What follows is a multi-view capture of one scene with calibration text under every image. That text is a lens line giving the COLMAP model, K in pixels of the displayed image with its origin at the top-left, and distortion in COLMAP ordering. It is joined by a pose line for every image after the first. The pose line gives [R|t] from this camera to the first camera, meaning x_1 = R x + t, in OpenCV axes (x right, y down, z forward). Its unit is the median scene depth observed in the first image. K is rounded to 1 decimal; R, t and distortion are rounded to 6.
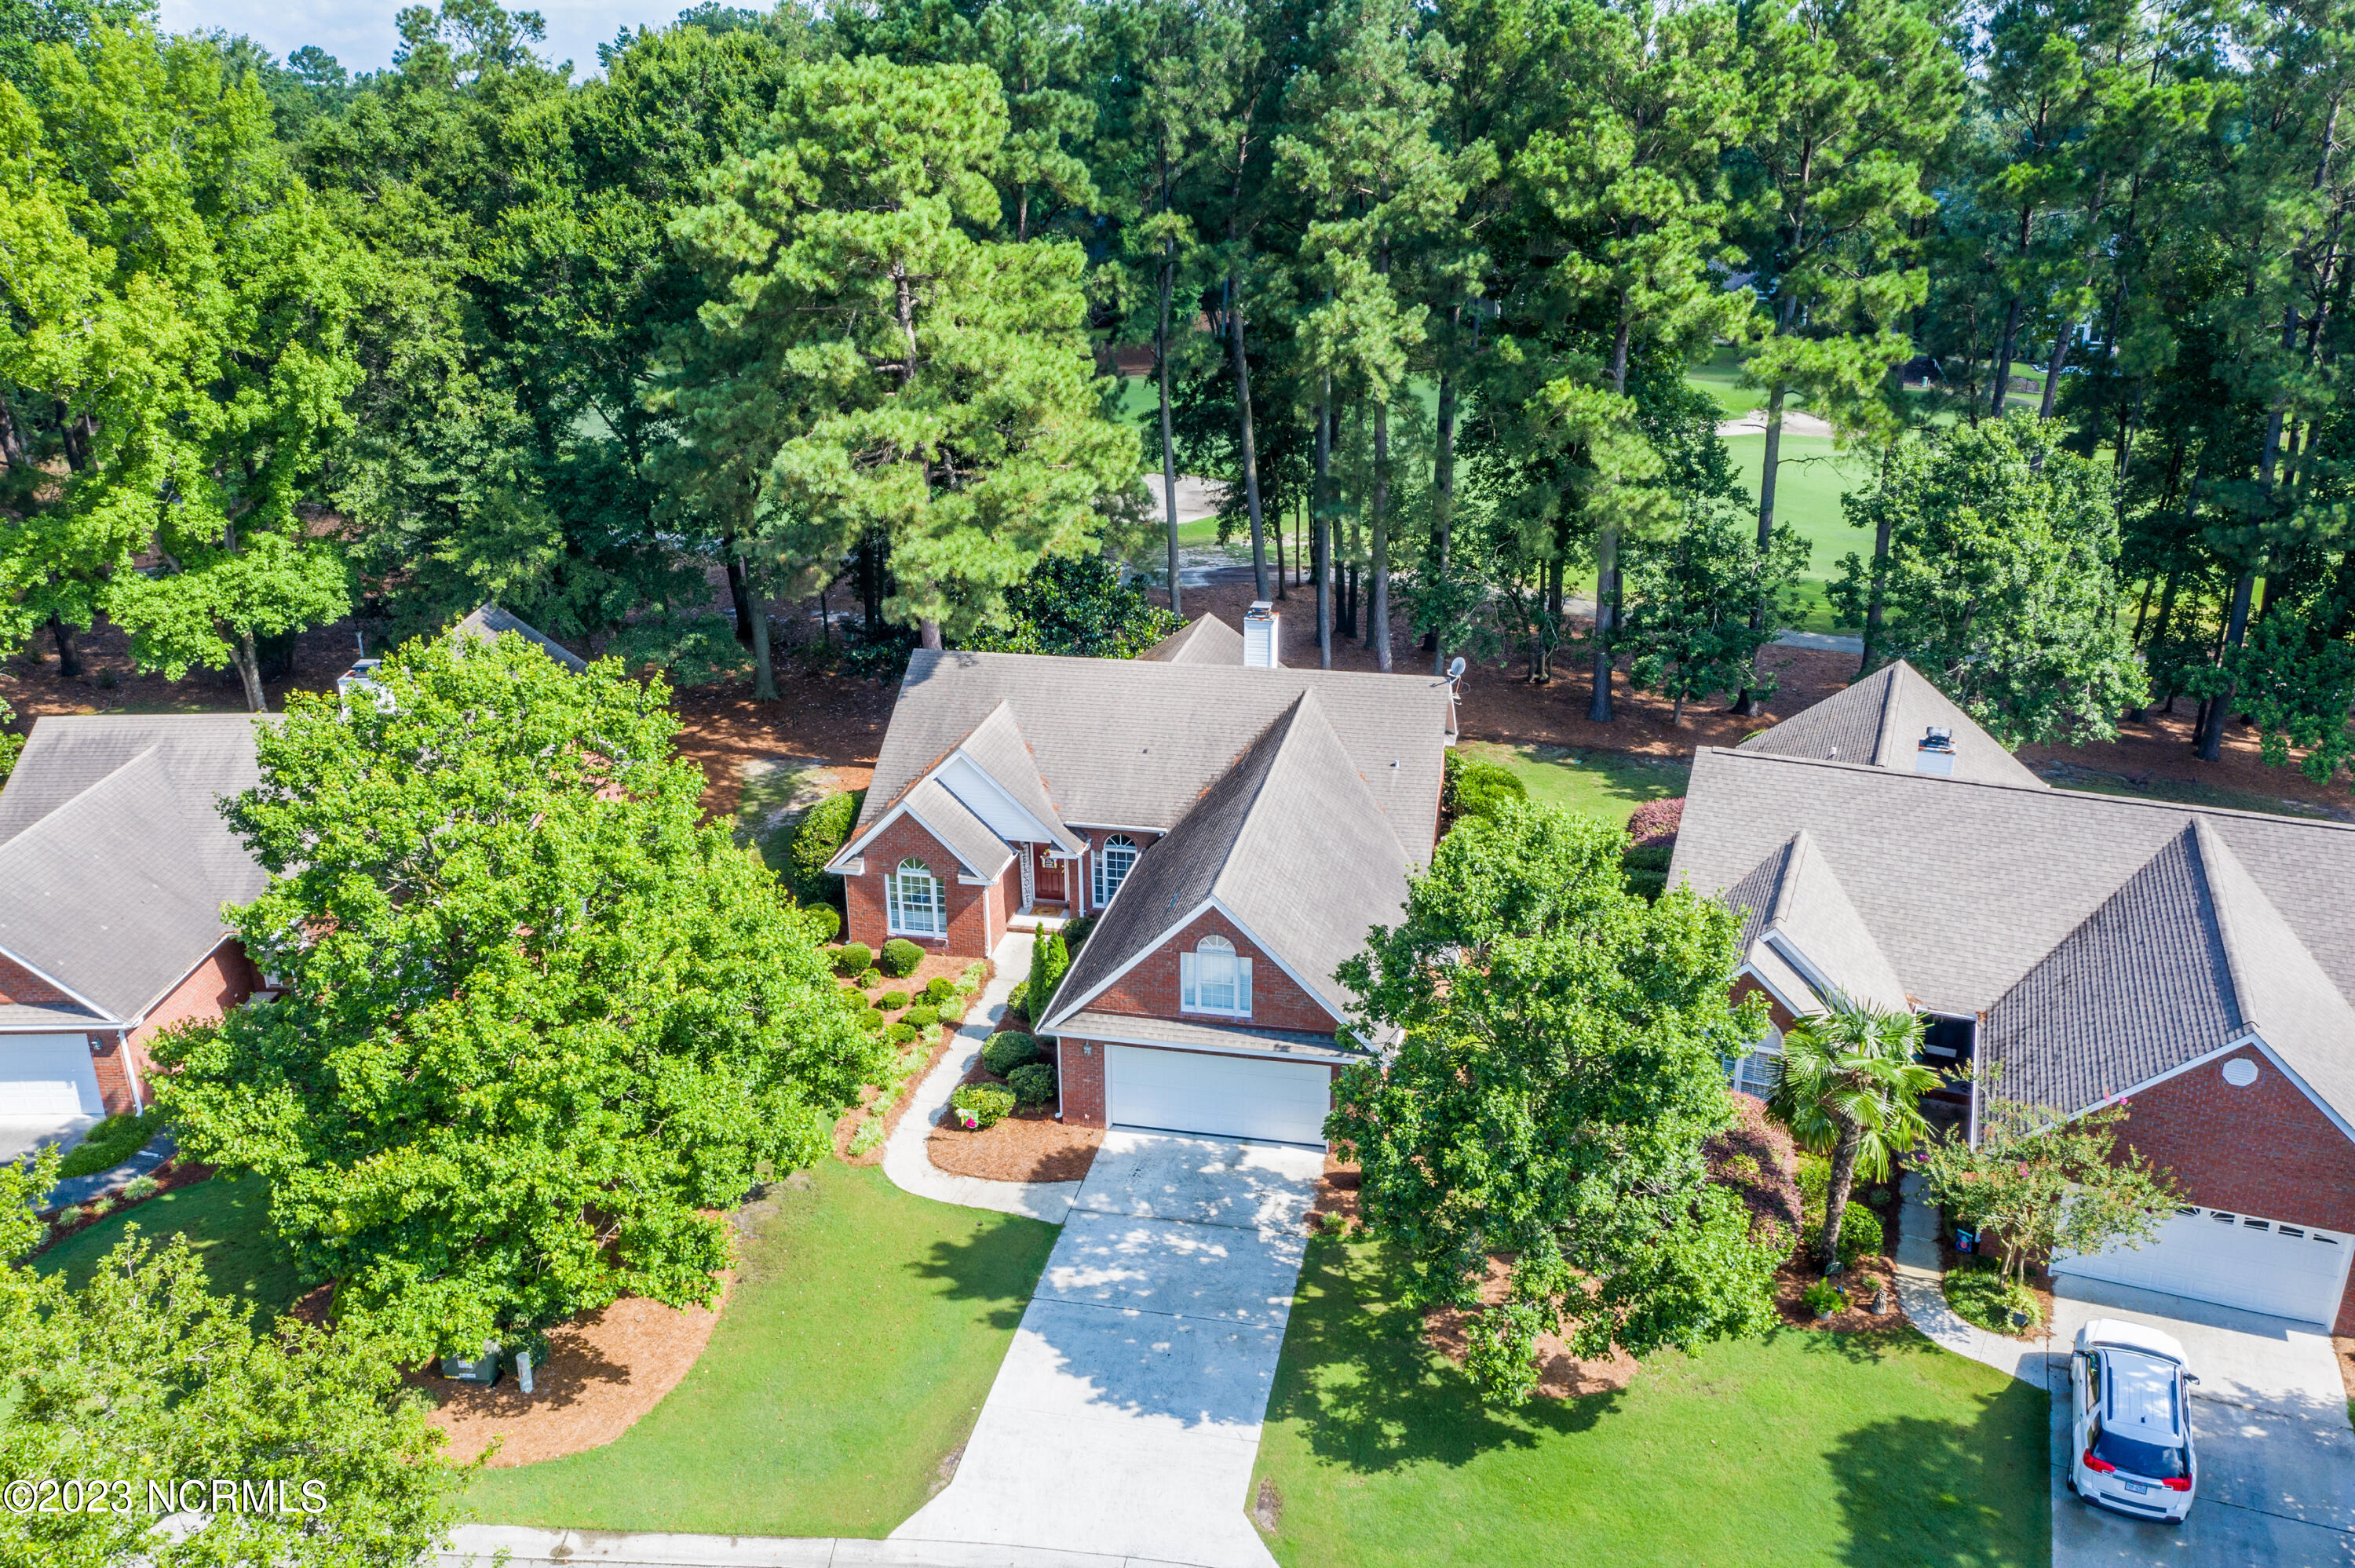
lens RADIAL K [[1862.8, 0, 1177.5], [0, 1862.8, 784.0], [0, 0, 1]] dist [-0.031698, 0.003656]
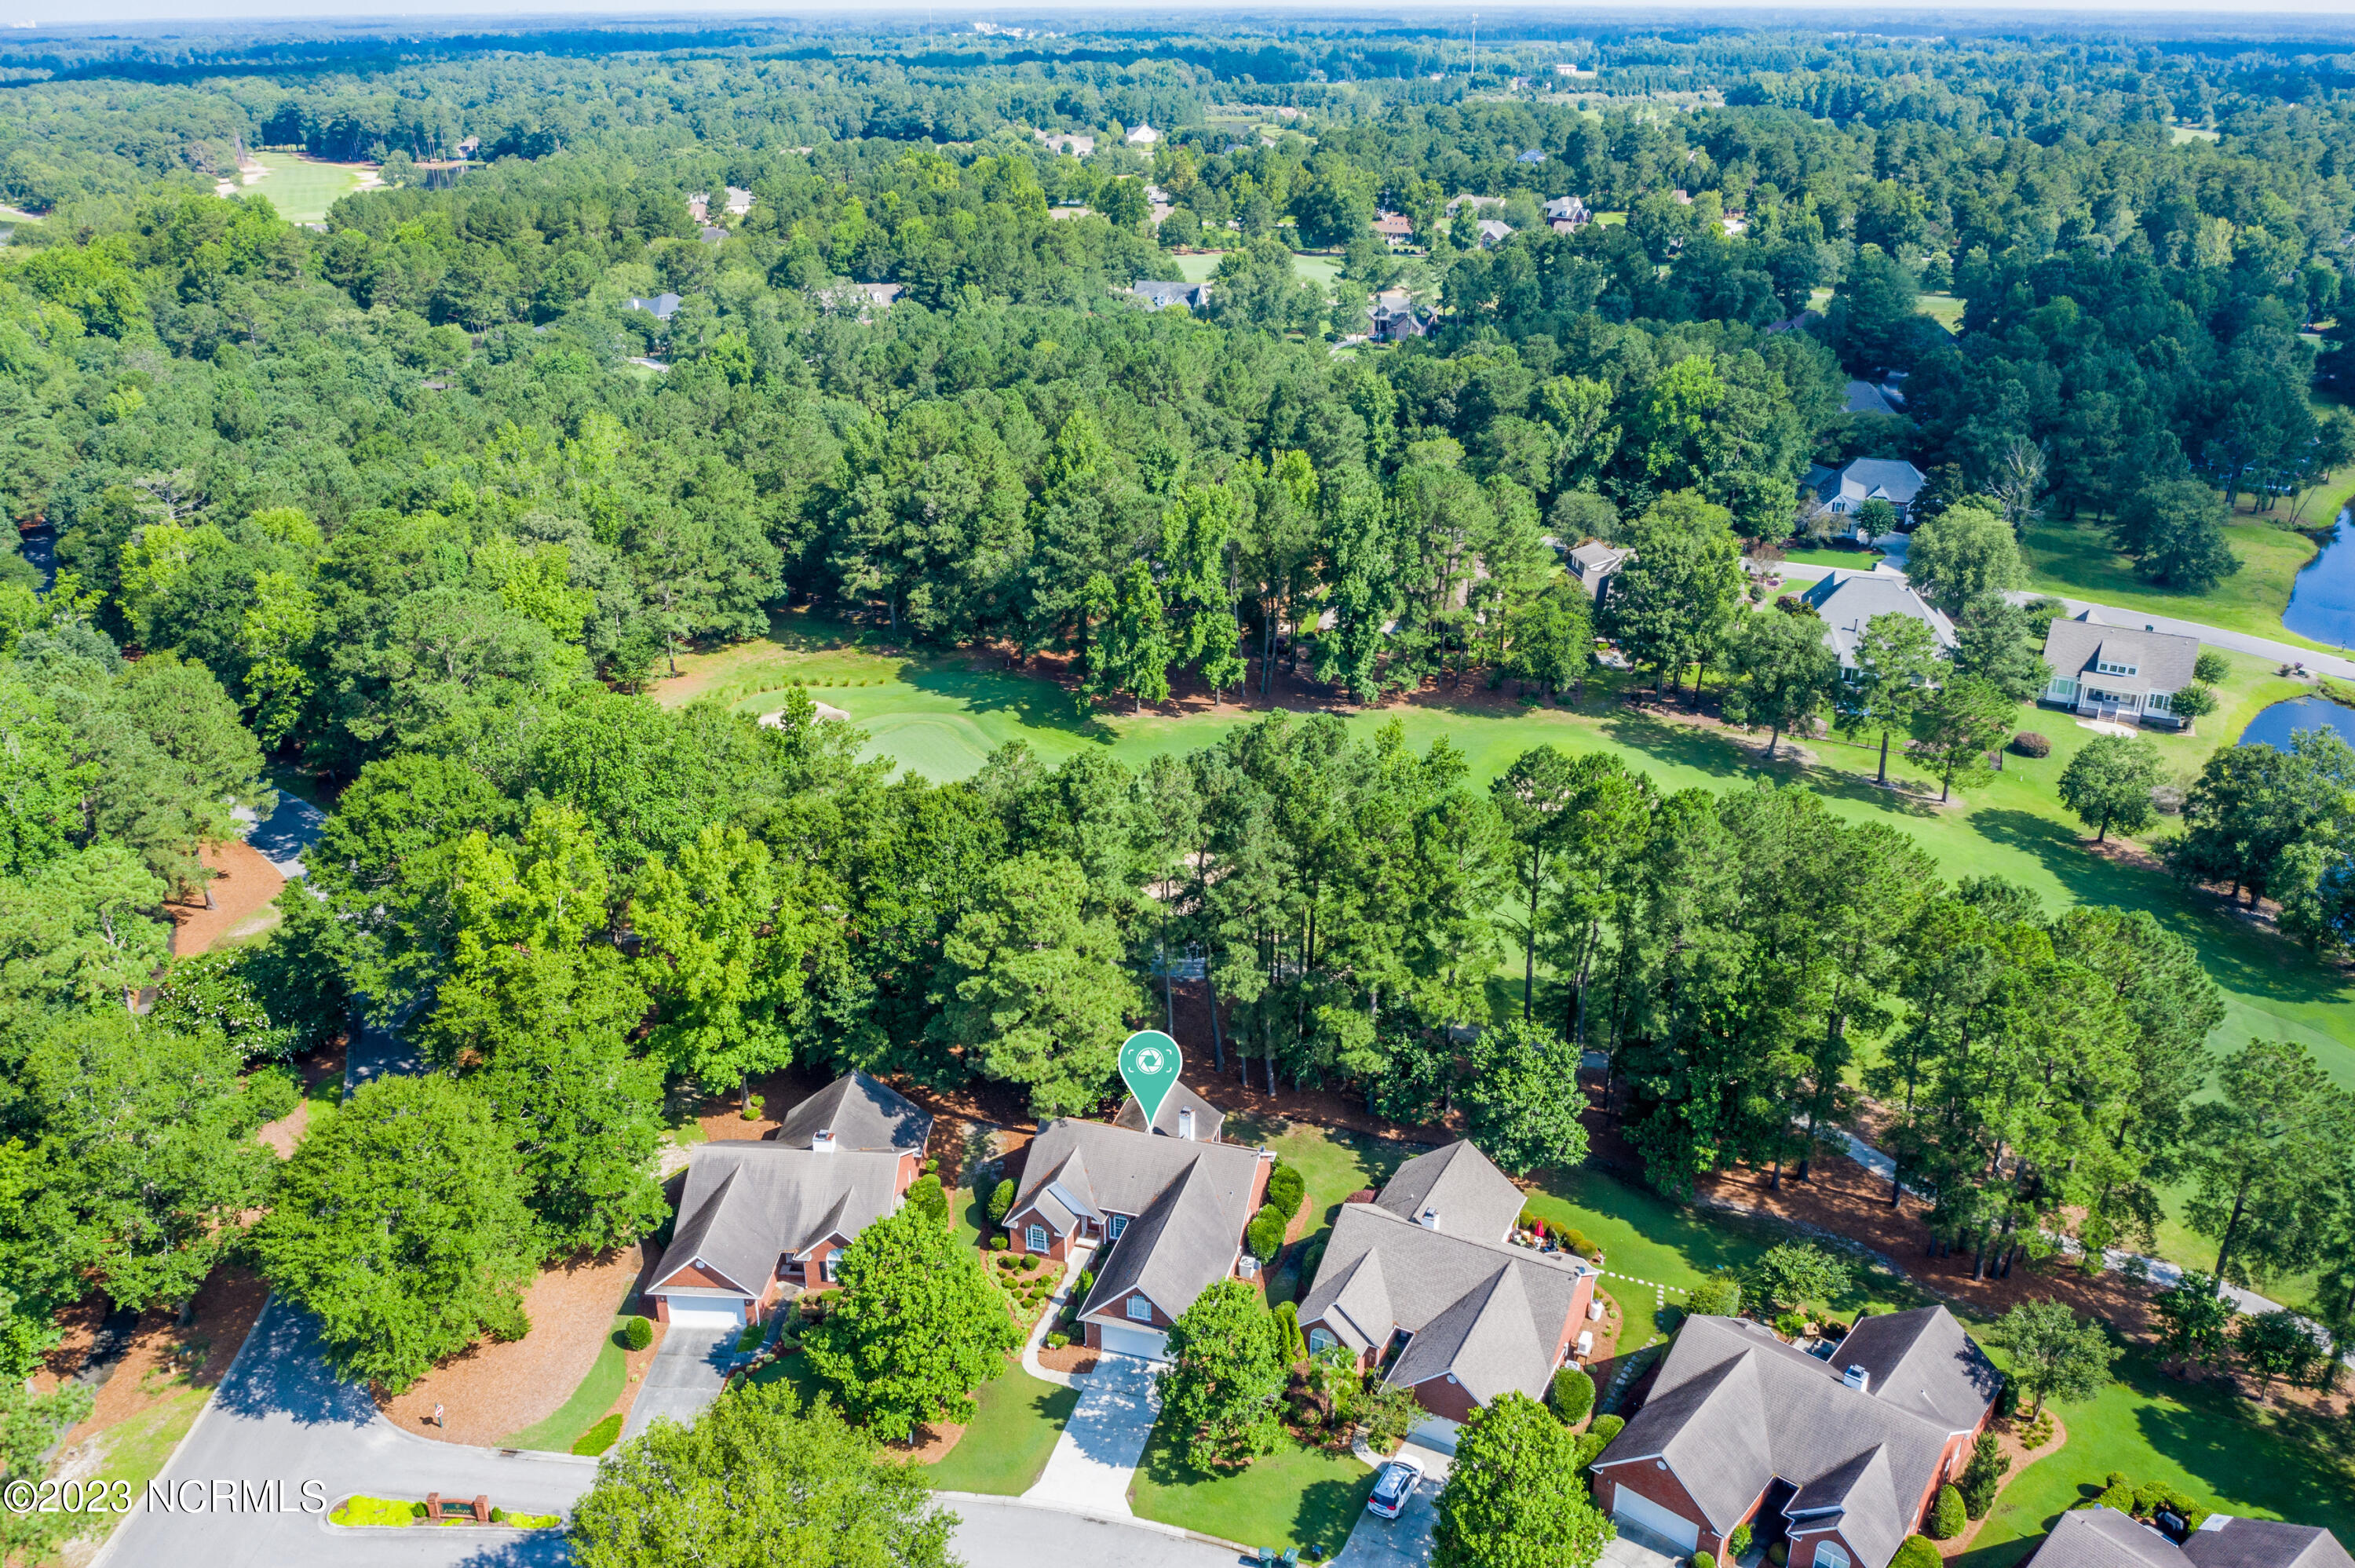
lens RADIAL K [[1862.8, 0, 1177.5], [0, 1862.8, 784.0], [0, 0, 1]] dist [-0.031698, 0.003656]
pose [[0.996444, 0.038017, -0.075197, 0.266687], [-0.034415, 0.998224, 0.048625, -0.847677], [0.076912, -0.045864, 0.995982, -1.821845]]
